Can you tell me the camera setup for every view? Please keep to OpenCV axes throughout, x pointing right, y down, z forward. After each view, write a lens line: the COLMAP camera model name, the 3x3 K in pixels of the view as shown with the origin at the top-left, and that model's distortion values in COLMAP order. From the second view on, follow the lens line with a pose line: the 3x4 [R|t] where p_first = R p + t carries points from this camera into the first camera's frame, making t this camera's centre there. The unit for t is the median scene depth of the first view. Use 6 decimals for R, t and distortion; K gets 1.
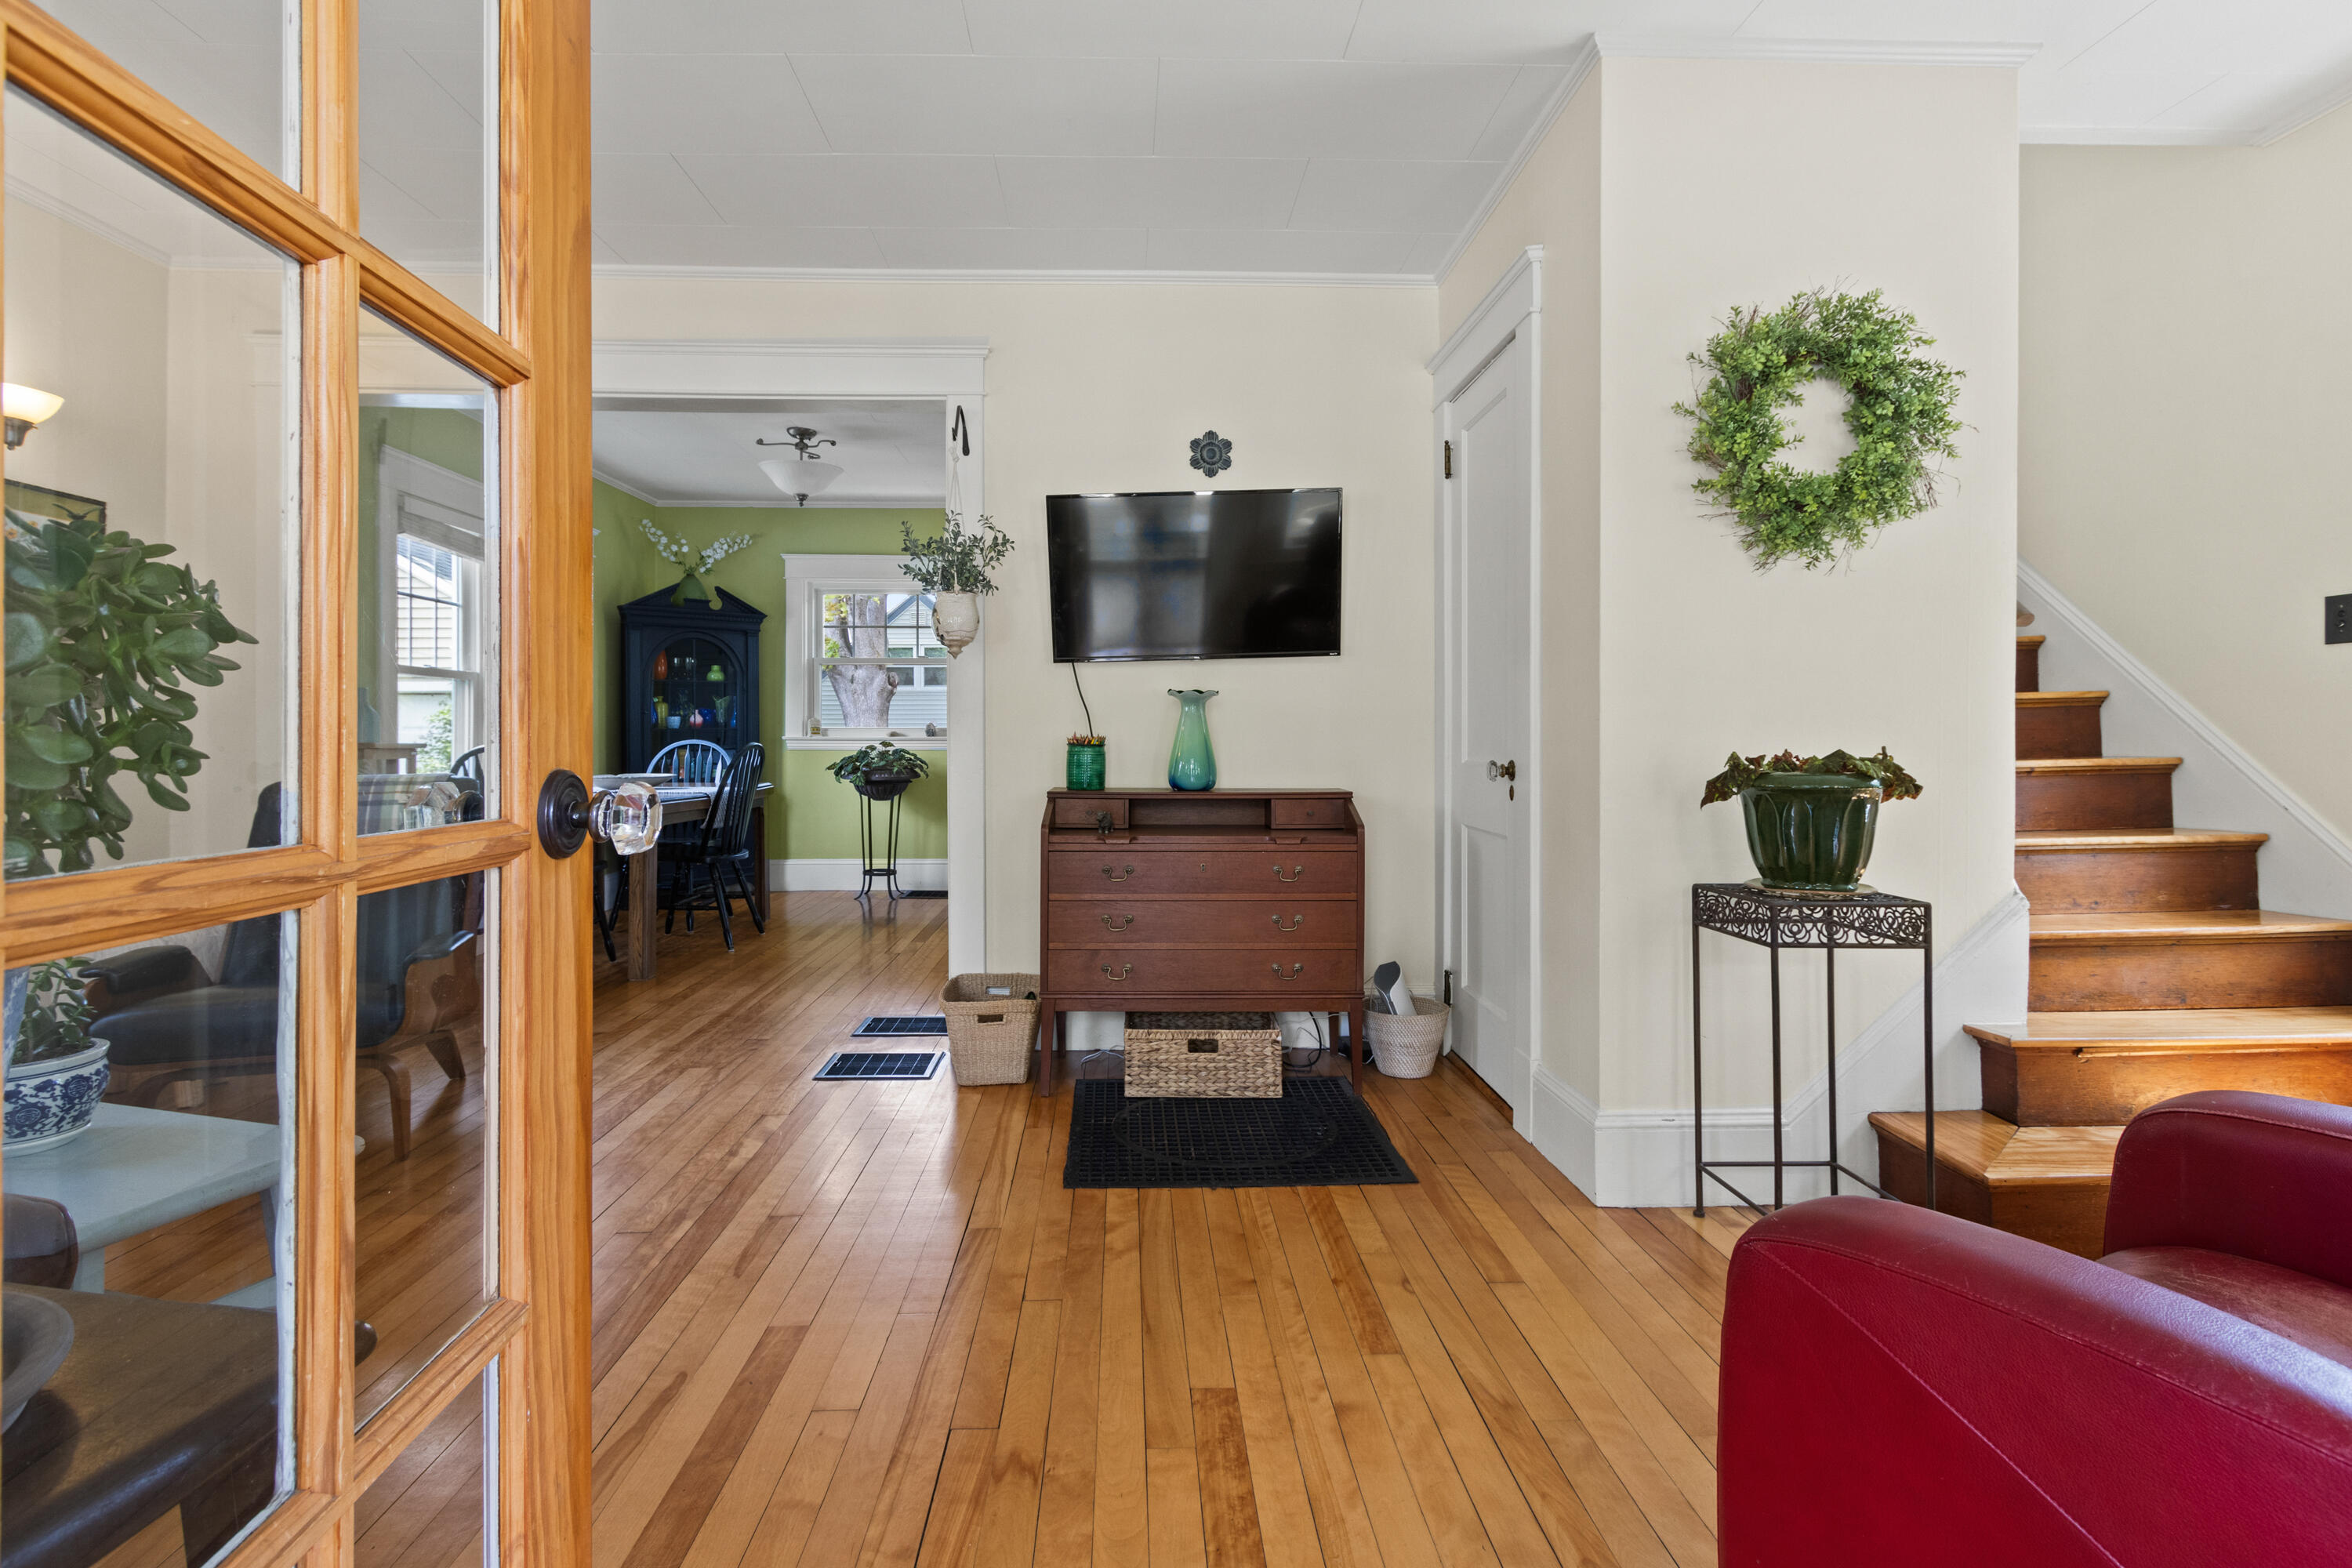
lens RADIAL K [[1107.1, 0, 1154.9], [0, 1107.1, 747.2], [0, 0, 1]] dist [0.000848, -0.000875]
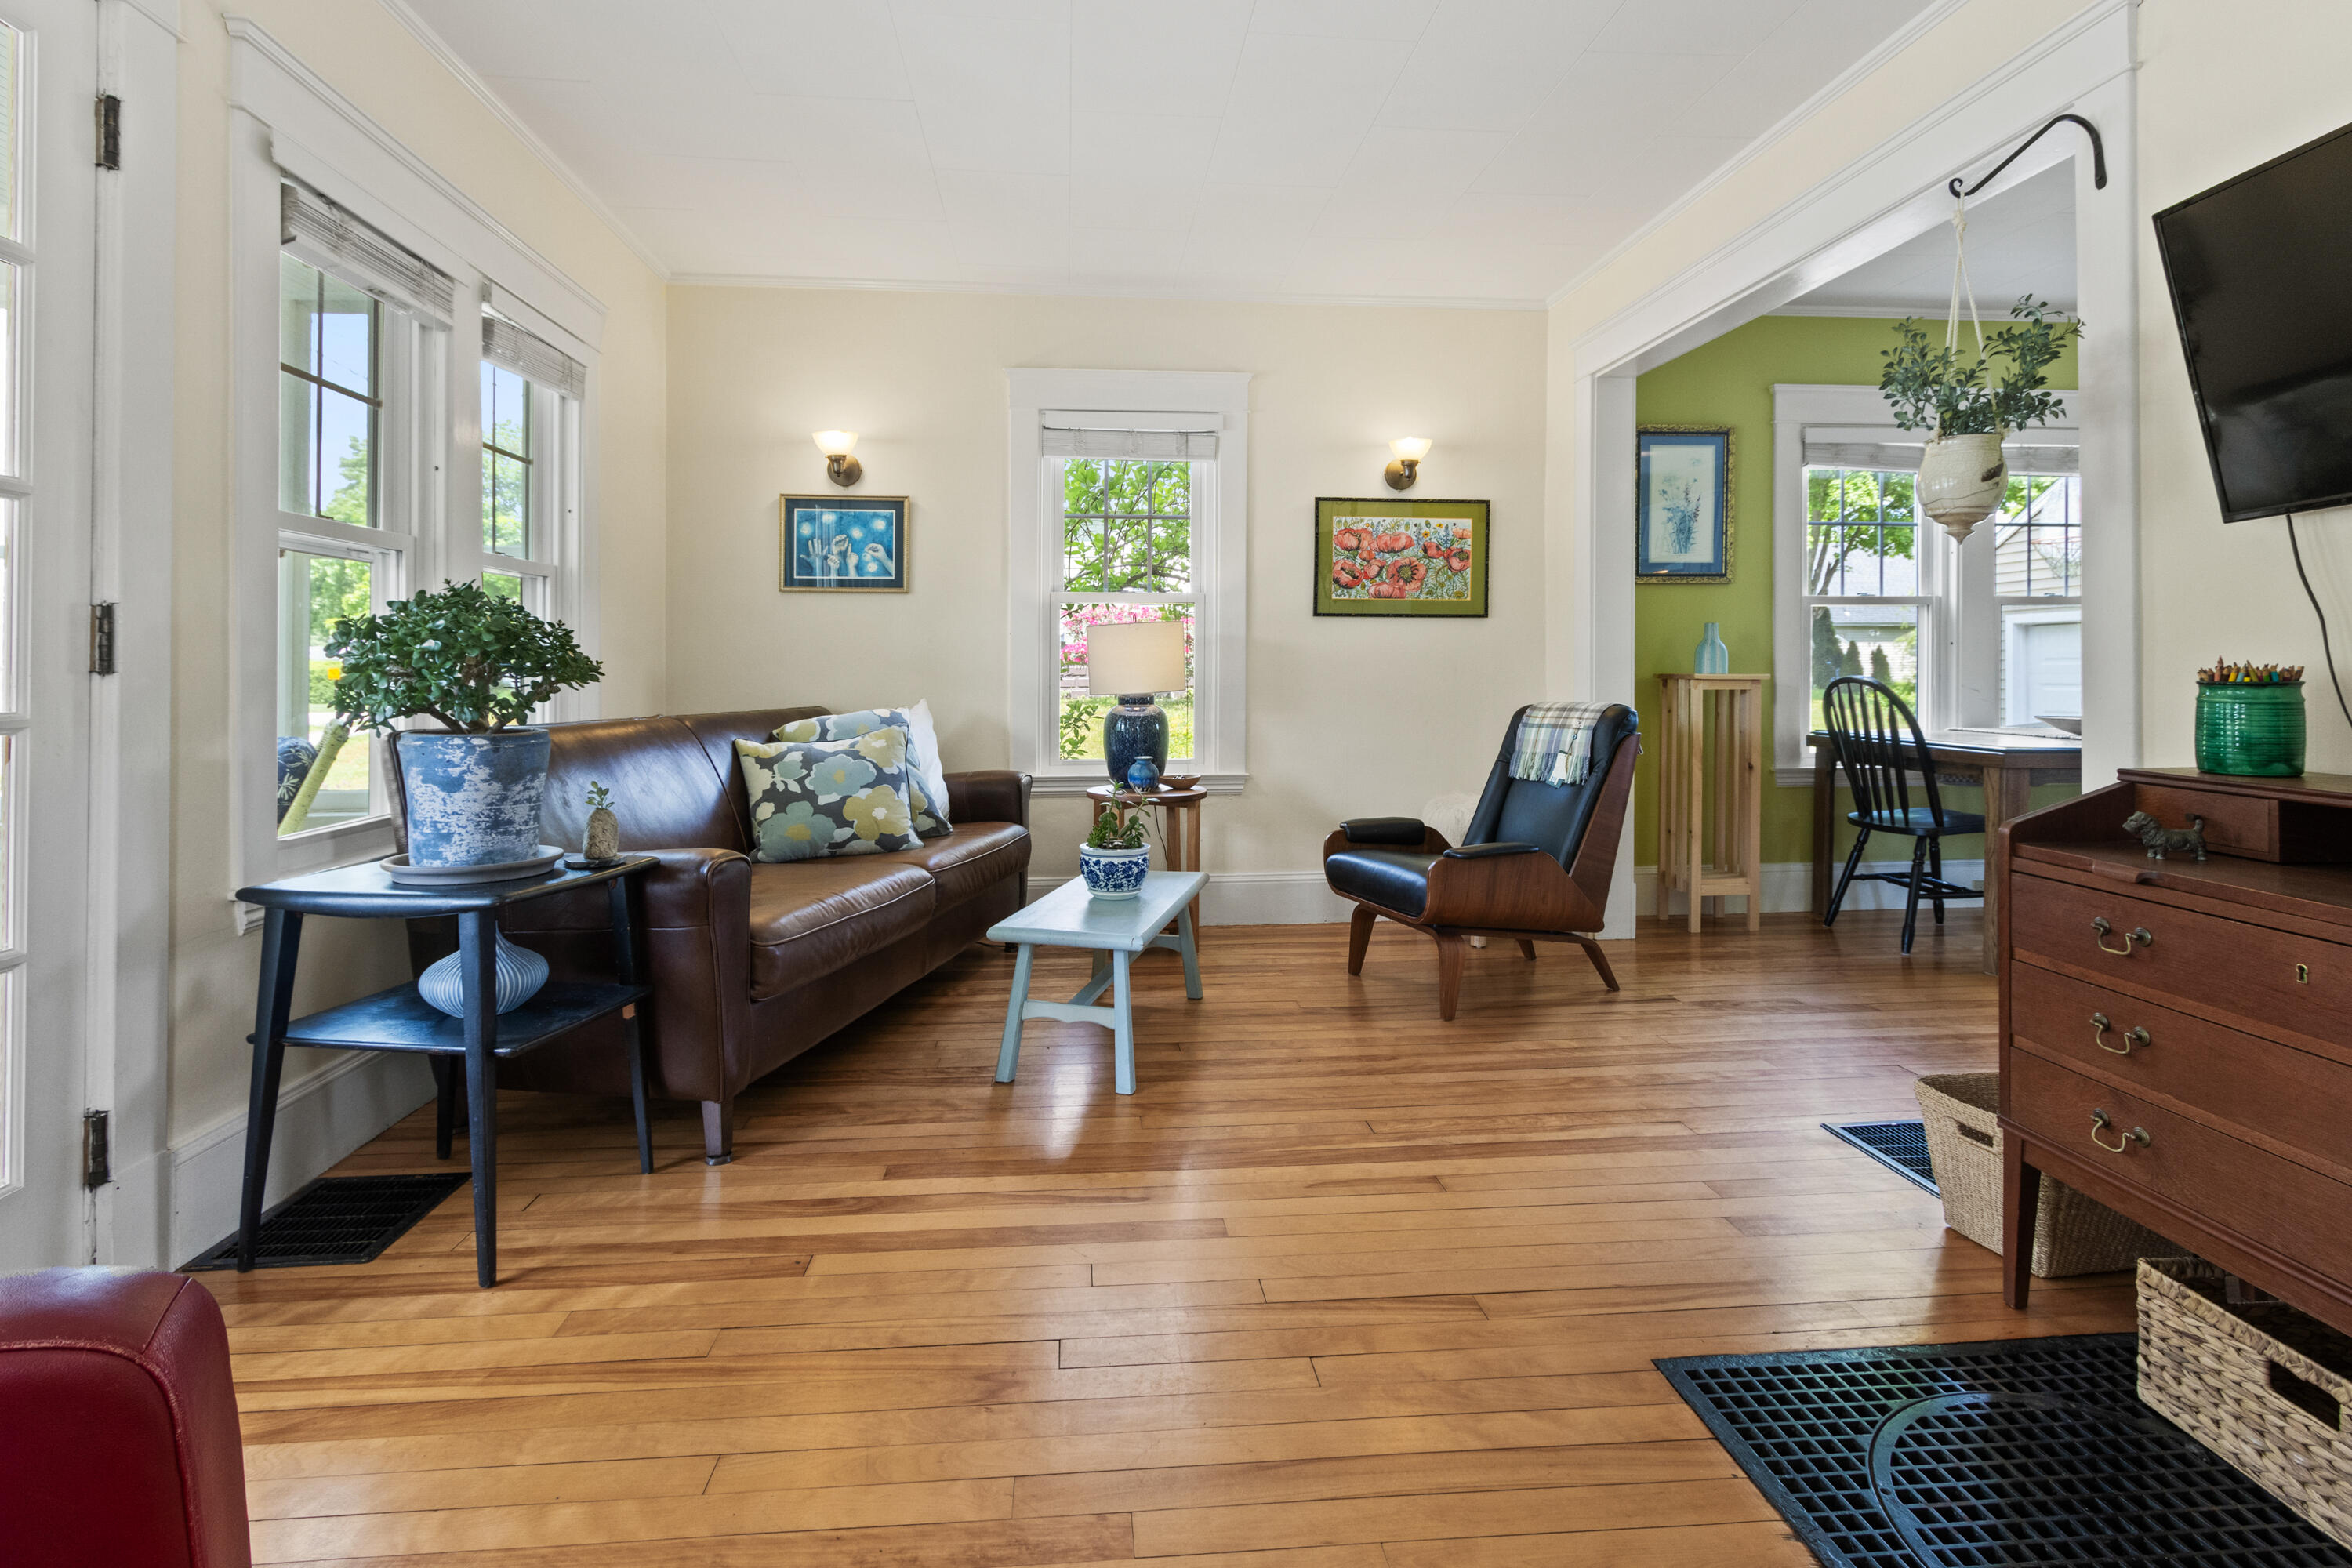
lens RADIAL K [[1127.3, 0, 1165.2], [0, 1127.3, 683.1], [0, 0, 1]] dist [0.003001, -0.000746]
pose [[0.056514, 0.012884, -0.998319, 0.219061], [-0.007039, 0.999897, 0.012506, -0.003161], [0.998377, 0.006321, 0.056598, 0.261209]]
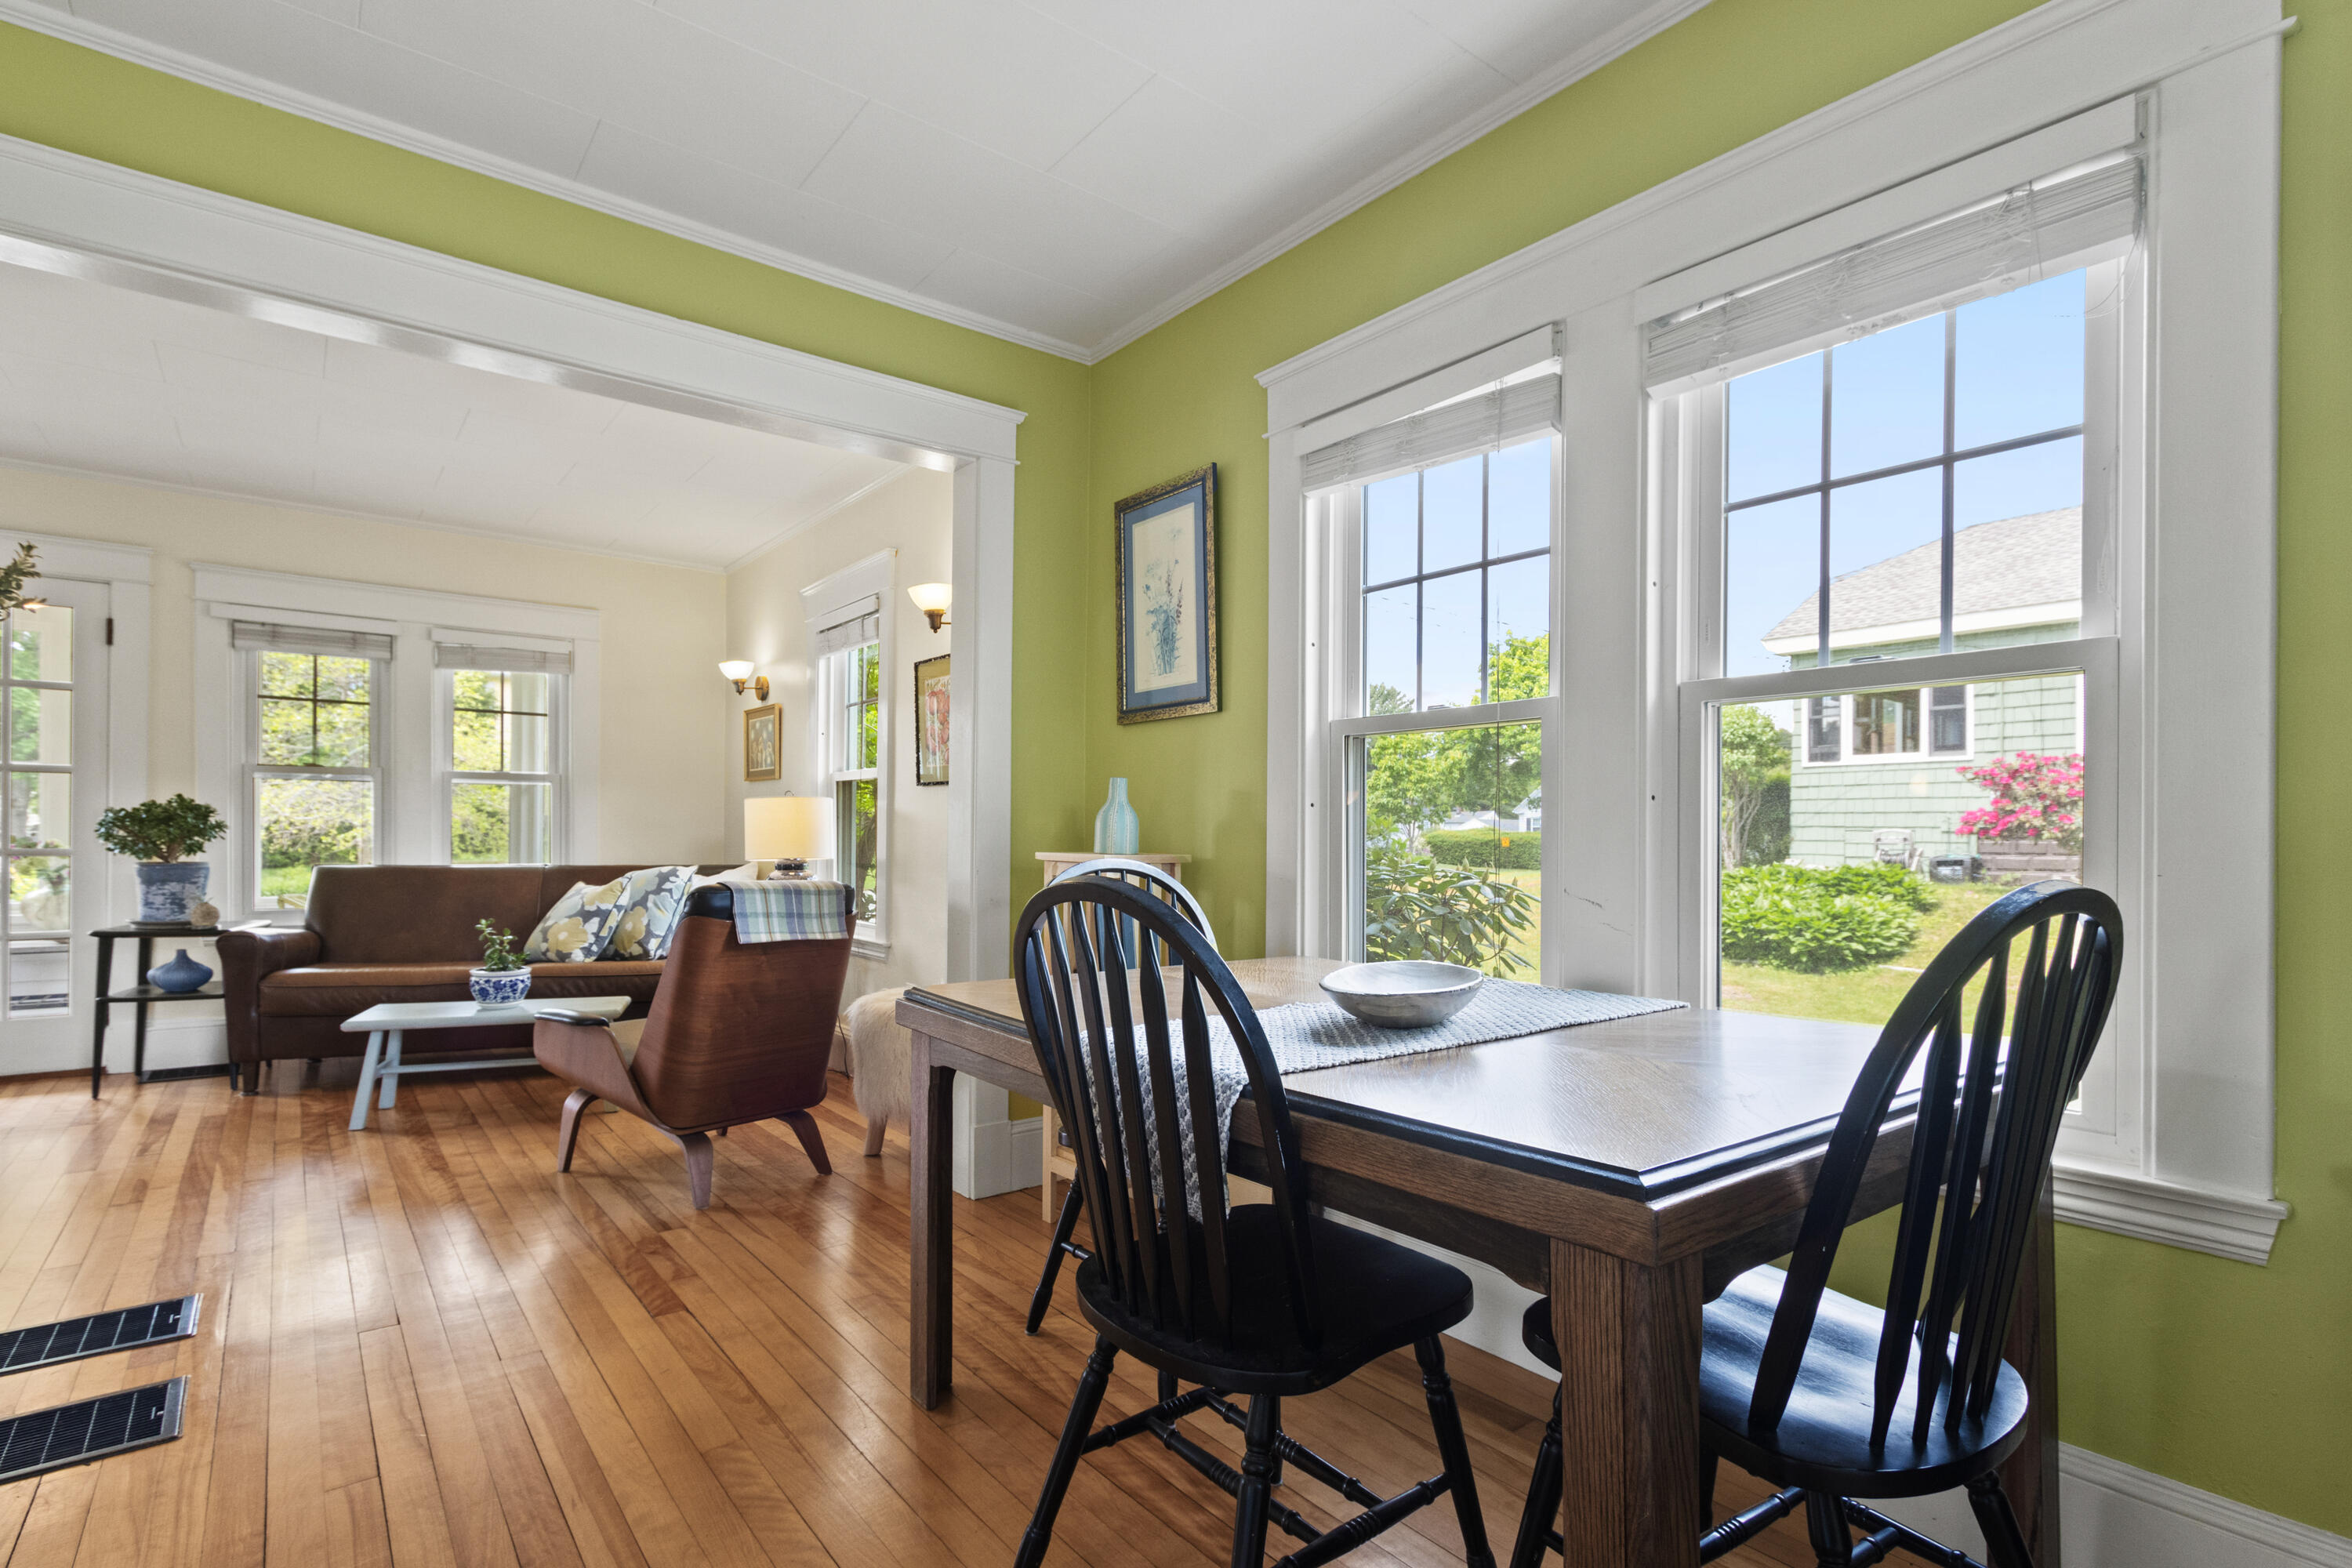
lens RADIAL K [[1122.9, 0, 1146.8], [0, 1122.9, 835.8], [0, 0, 1]] dist [-0.000937, -0.000115]
pose [[-0.814364, -0.009973, -0.580269, -0.196020], [-0.016959, 0.999834, 0.006618, -0.013398], [0.580107, 0.015230, -0.814398, 1.011871]]
